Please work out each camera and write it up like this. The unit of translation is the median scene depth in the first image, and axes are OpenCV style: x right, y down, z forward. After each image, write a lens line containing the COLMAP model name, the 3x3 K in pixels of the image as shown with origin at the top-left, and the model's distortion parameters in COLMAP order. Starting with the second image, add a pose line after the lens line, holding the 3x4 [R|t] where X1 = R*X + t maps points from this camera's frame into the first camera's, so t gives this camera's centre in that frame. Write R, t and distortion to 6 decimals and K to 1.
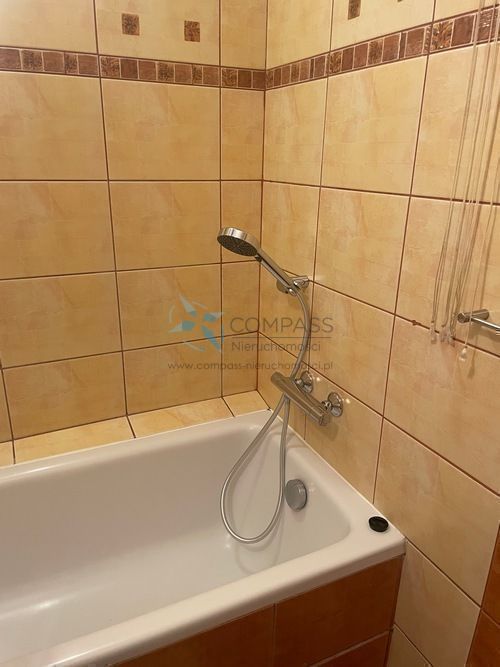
lens RADIAL K [[502.1, 0, 251.2], [0, 502.1, 338.3], [0, 0, 1]] dist [0.089316, -0.115706]
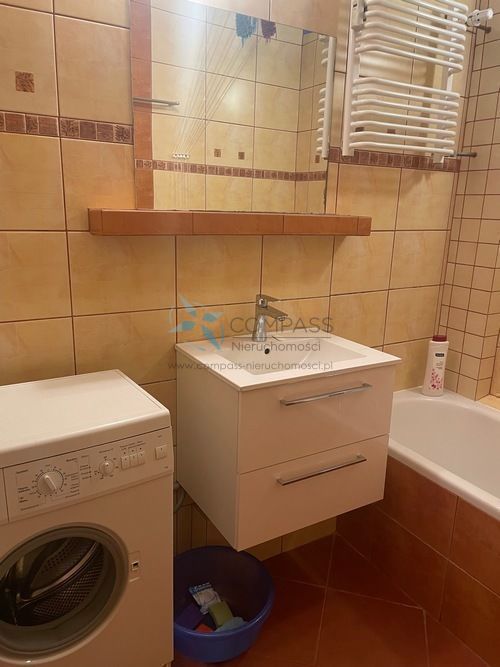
lens RADIAL K [[502.1, 0, 251.2], [0, 502.1, 338.3], [0, 0, 1]] dist [0.089316, -0.115706]
pose [[0.994523, -0.014609, 0.103495, -0.100707], [0.024669, 0.995018, -0.096595, 0.150341], [-0.101569, 0.098619, 0.989928, -0.396049]]
